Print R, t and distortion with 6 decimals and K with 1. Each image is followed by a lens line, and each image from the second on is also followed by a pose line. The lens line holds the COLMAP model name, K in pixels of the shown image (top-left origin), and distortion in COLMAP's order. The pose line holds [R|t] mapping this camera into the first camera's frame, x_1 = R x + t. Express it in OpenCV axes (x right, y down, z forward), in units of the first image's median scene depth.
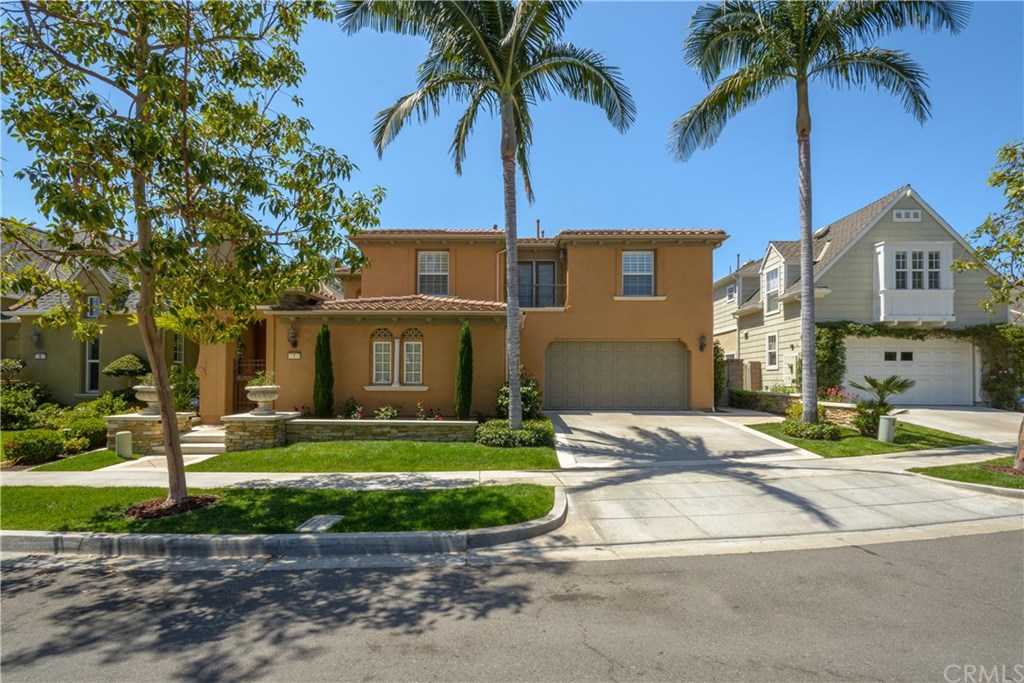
lens RADIAL K [[449.7, 0, 512.0], [0, 449.7, 341.5], [0, 0, 1]] dist [0.011395, -0.000329]
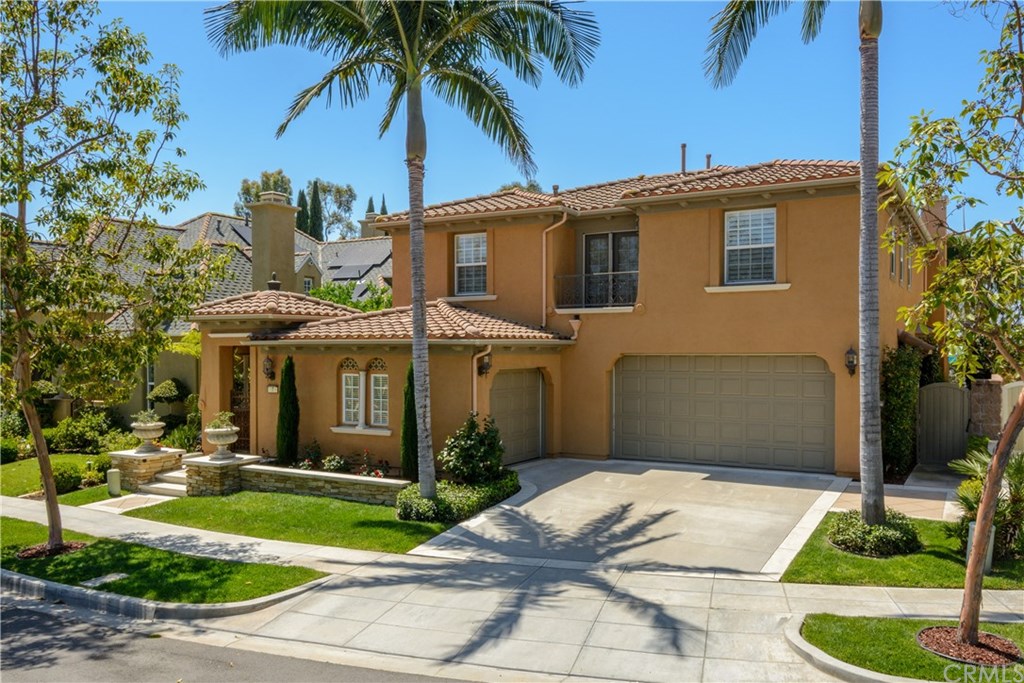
lens RADIAL K [[769.9, 0, 511.6], [0, 769.9, 303.7], [0, 0, 1]] dist [0.003131, 0.000243]
pose [[0.884488, -0.036088, -0.465166, 0.660988], [0.043233, 0.999054, 0.004698, -0.126313], [0.464556, -0.024266, 0.885211, -0.123716]]
